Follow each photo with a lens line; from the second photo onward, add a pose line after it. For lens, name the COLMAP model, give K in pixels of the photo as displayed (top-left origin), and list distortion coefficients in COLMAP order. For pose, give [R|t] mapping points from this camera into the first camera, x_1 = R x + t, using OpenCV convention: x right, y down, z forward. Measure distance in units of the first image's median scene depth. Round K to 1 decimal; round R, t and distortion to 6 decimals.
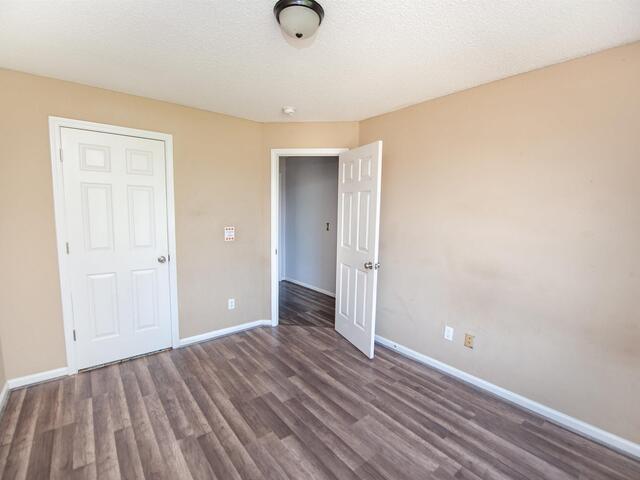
lens RADIAL K [[300.5, 0, 320.0], [0, 300.5, 240.0], [0, 0, 1]] dist [-0.016631, -0.000467]
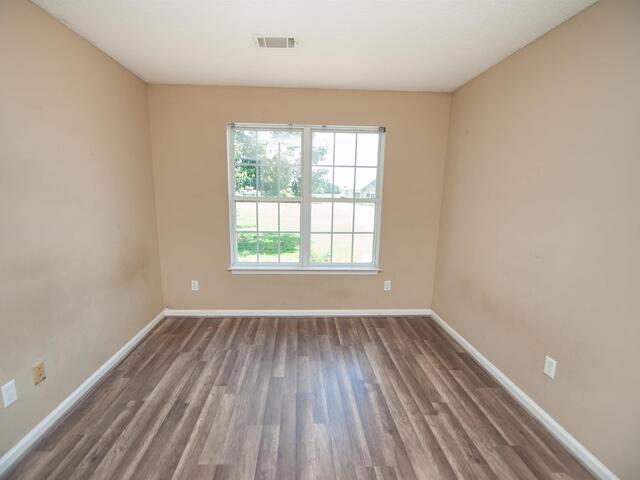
lens RADIAL K [[289.8, 0, 321.6], [0, 289.8, 241.8], [0, 0, 1]] dist [-0.018092, -0.001524]
pose [[-0.821141, -0.139333, 0.553456, -0.378542], [0.020690, 0.961837, 0.272841, -0.122933], [-0.570350, 0.235493, -0.786921, 1.176778]]
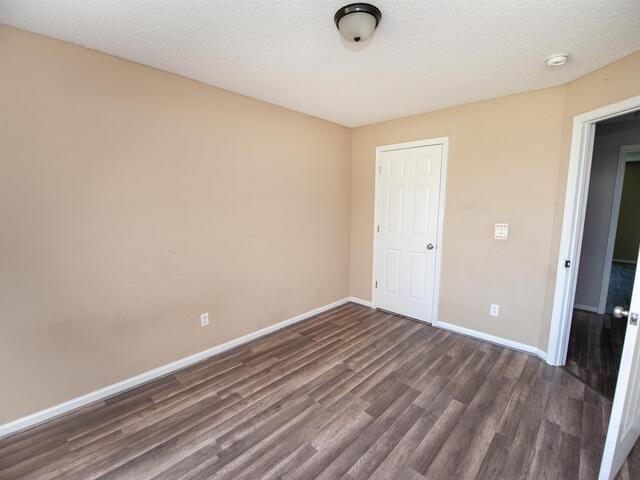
lens RADIAL K [[289.8, 0, 321.6], [0, 289.8, 241.8], [0, 0, 1]] dist [-0.018092, -0.001524]
pose [[0.129057, 0.117423, -0.984660, 0.681818], [-0.104218, 0.989072, 0.104289, -0.034169], [0.986145, 0.089160, 0.139884, 0.536088]]
